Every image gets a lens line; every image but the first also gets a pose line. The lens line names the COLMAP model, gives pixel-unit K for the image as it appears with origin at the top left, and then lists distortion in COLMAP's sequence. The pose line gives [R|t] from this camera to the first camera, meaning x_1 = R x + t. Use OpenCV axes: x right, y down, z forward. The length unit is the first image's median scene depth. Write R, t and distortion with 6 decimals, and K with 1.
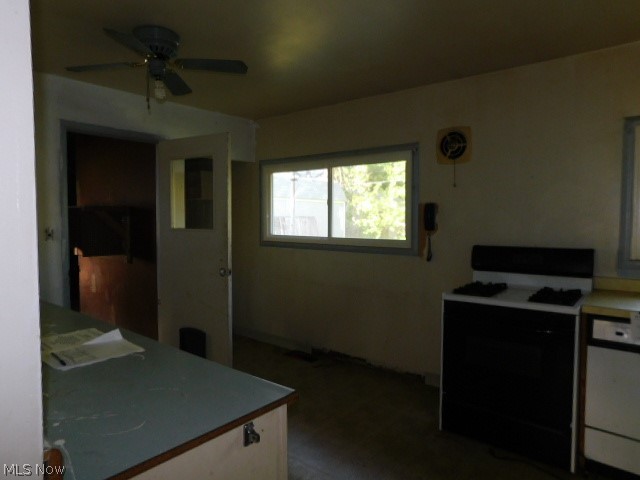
lens RADIAL K [[428.3, 0, 320.0], [0, 428.3, 240.0], [0, 0, 1]] dist [0.001118, 0.000392]
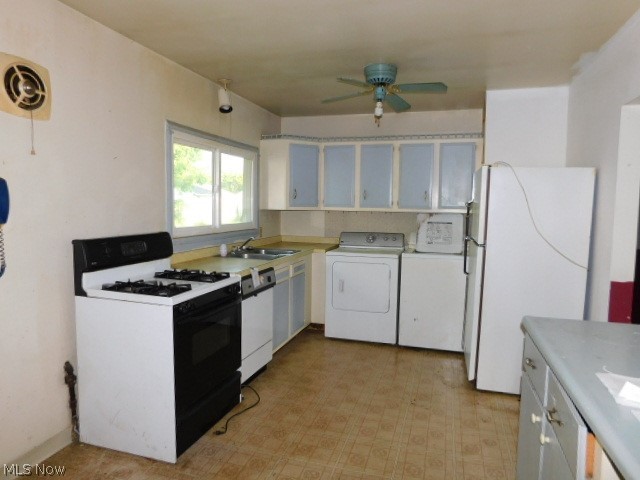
lens RADIAL K [[428.3, 0, 320.0], [0, 428.3, 240.0], [0, 0, 1]] dist [0.001118, 0.000392]
pose [[-0.373703, -0.088834, 0.923284, -0.462255], [0.026853, 0.993950, 0.106502, -0.054325], [-0.927159, 0.064593, -0.369057, 0.855854]]
